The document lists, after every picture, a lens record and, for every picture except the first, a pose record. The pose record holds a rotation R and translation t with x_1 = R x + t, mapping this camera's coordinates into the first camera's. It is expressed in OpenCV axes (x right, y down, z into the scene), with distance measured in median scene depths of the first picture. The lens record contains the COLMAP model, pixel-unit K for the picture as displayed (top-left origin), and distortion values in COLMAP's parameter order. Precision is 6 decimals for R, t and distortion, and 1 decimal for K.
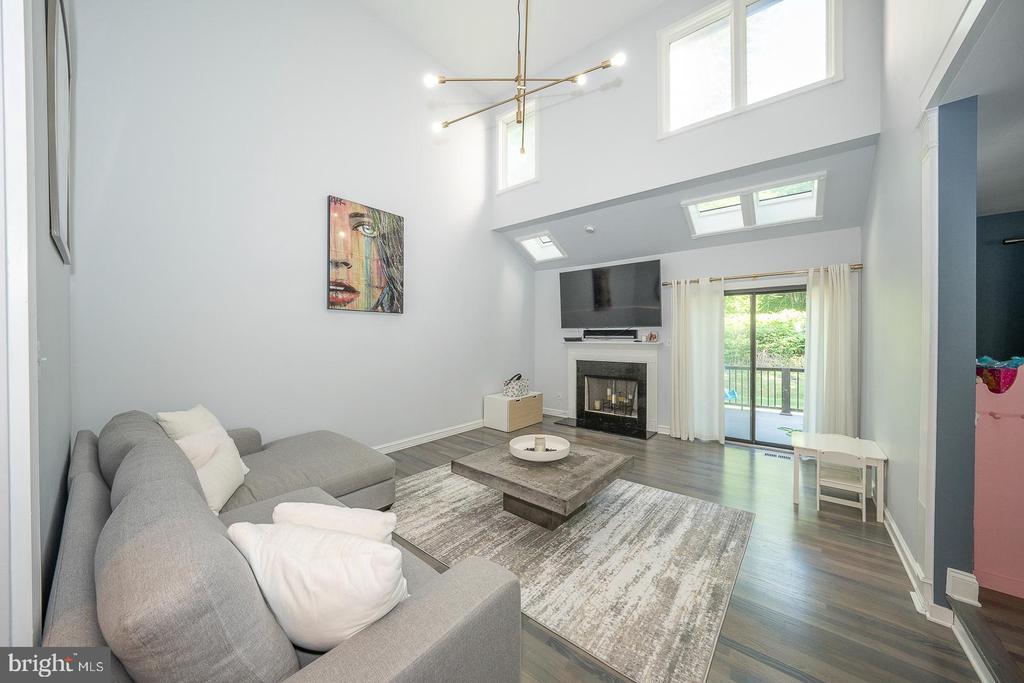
lens RADIAL K [[350.8, 0, 513.8], [0, 350.8, 337.1], [0, 0, 1]] dist [-0.019848, 0.000094]
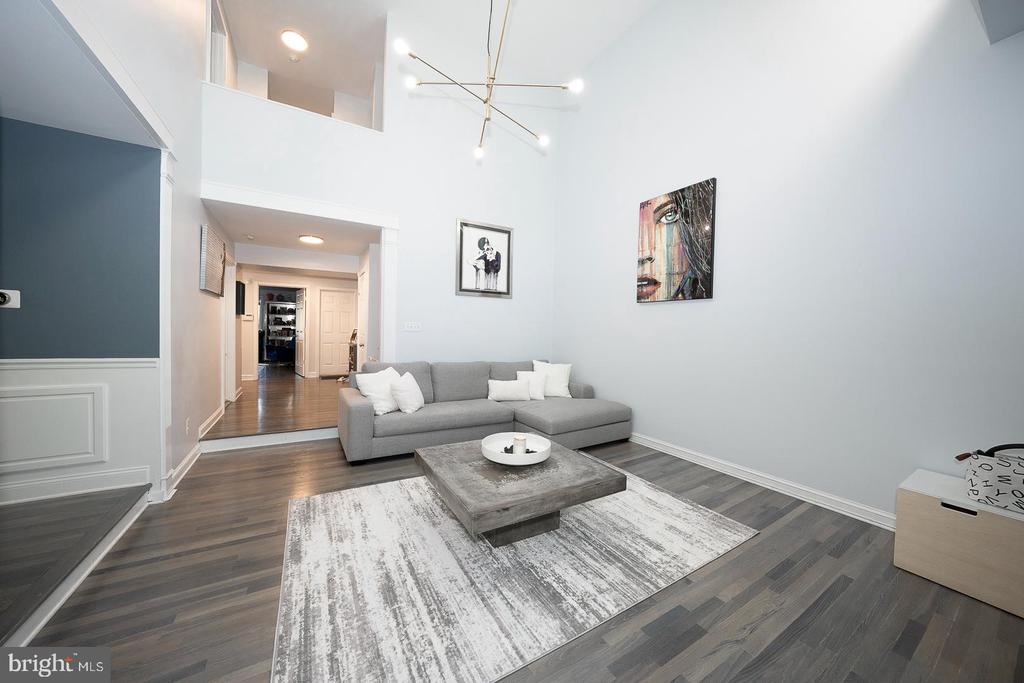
lens RADIAL K [[350.8, 0, 513.8], [0, 350.8, 337.1], [0, 0, 1]] dist [-0.019848, 0.000094]
pose [[-0.331070, 0.008652, -0.943567, 0.648138], [-0.026716, 0.999471, 0.018538, 0.020823], [0.943228, 0.031345, -0.330664, 0.932038]]
